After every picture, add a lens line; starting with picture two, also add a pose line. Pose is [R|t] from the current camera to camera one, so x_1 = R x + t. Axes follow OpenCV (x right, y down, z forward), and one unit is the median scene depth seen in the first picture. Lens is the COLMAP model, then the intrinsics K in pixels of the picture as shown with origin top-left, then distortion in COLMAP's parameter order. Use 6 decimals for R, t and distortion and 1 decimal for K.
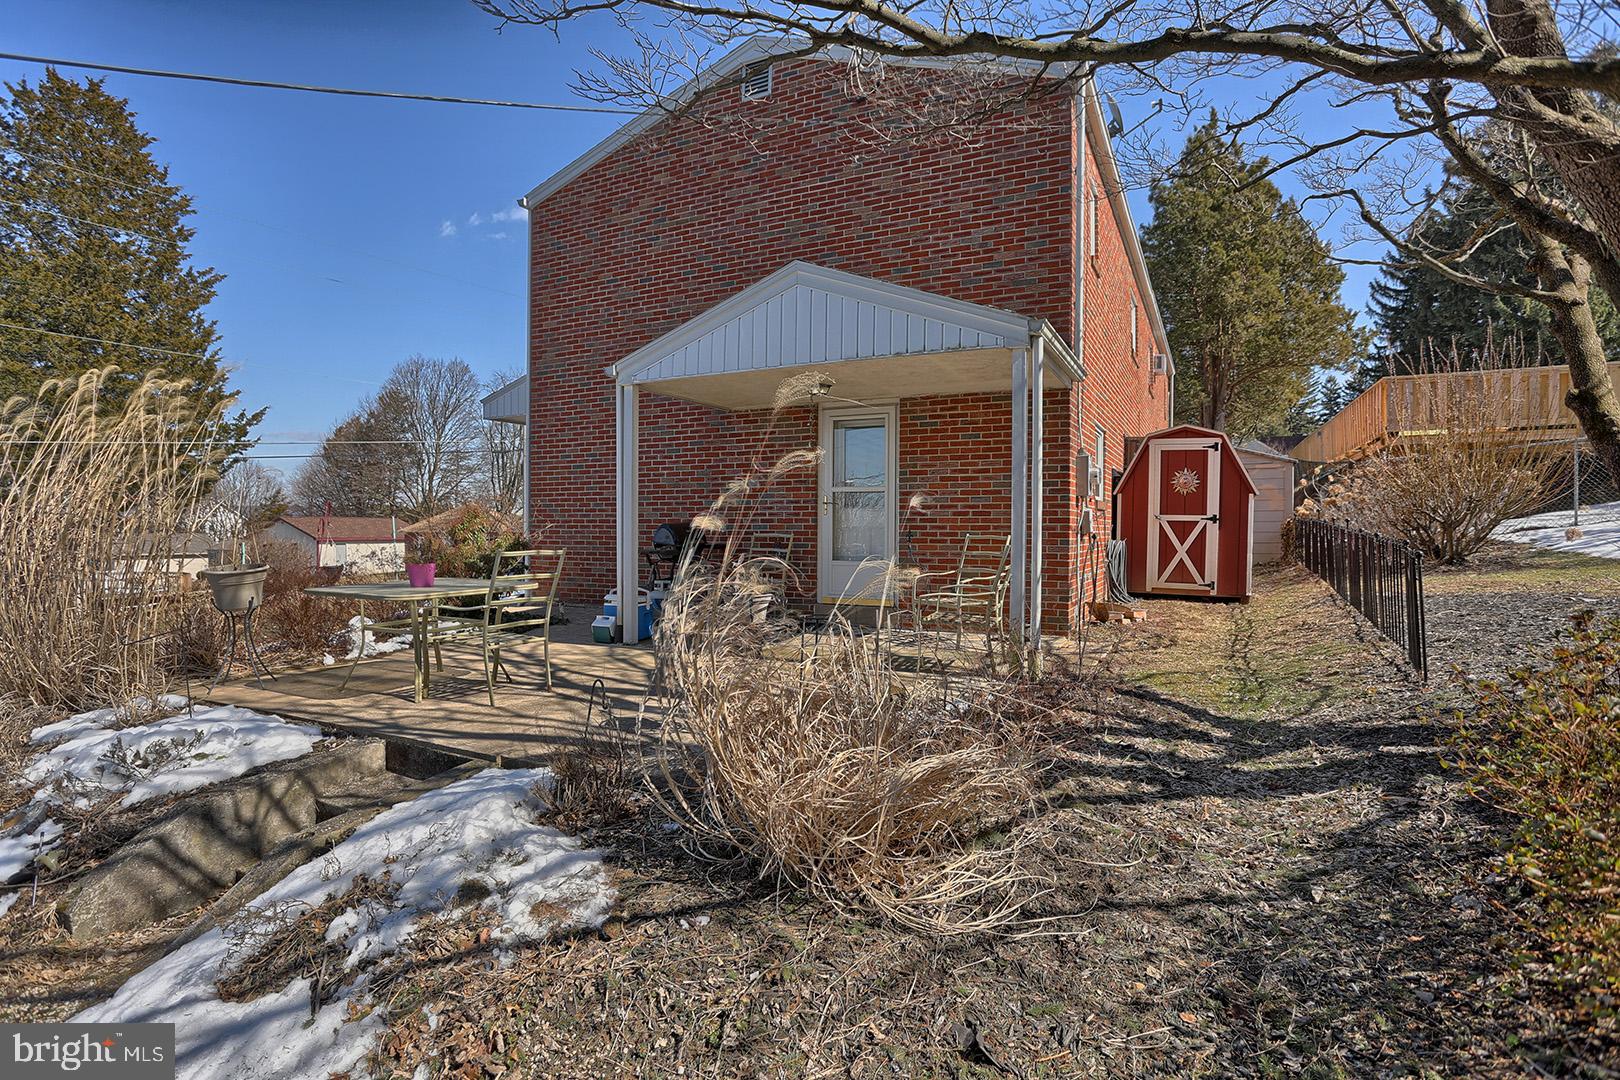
lens RADIAL K [[832.9, 0, 813.4], [0, 832.9, 500.3], [0, 0, 1]] dist [-0.046533, 0.015271]
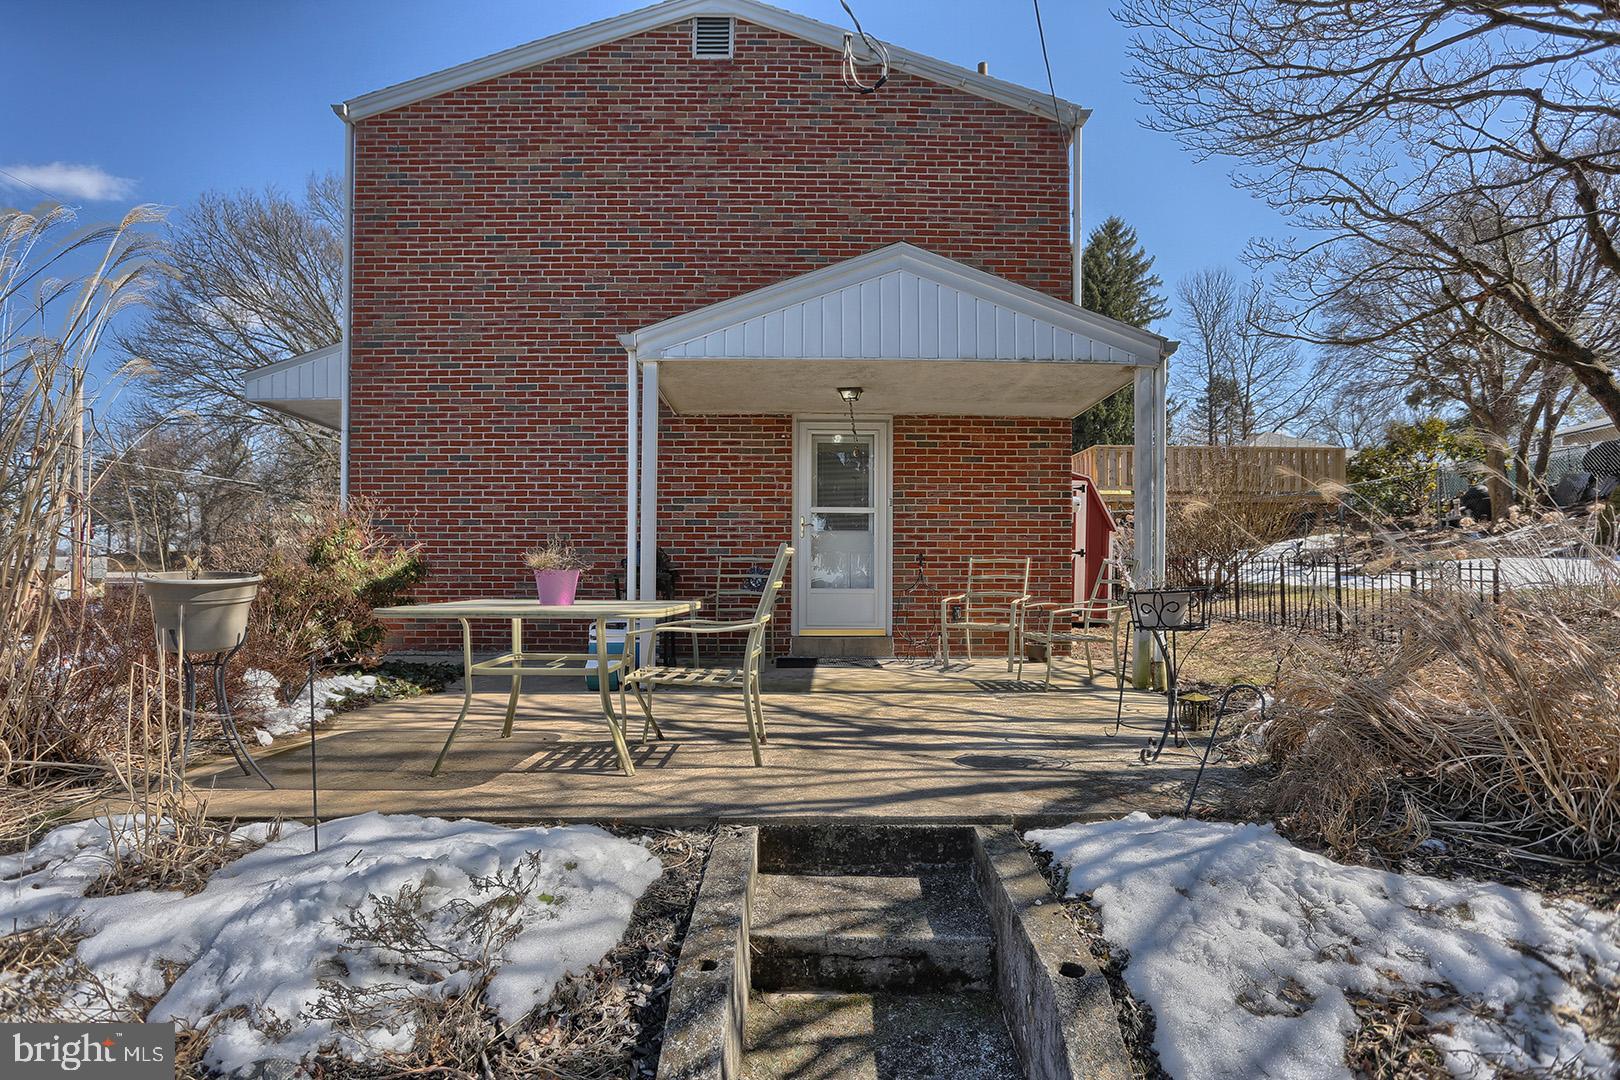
lens RADIAL K [[832.9, 0, 804.0], [0, 832.9, 546.2], [0, 0, 1]] dist [-0.046533, 0.015271]
pose [[0.879228, 0.020973, 0.475939, -0.407707], [-0.015480, 0.999761, -0.015459, 0.039907], [-0.476149, 0.006224, 0.879342, 0.207350]]
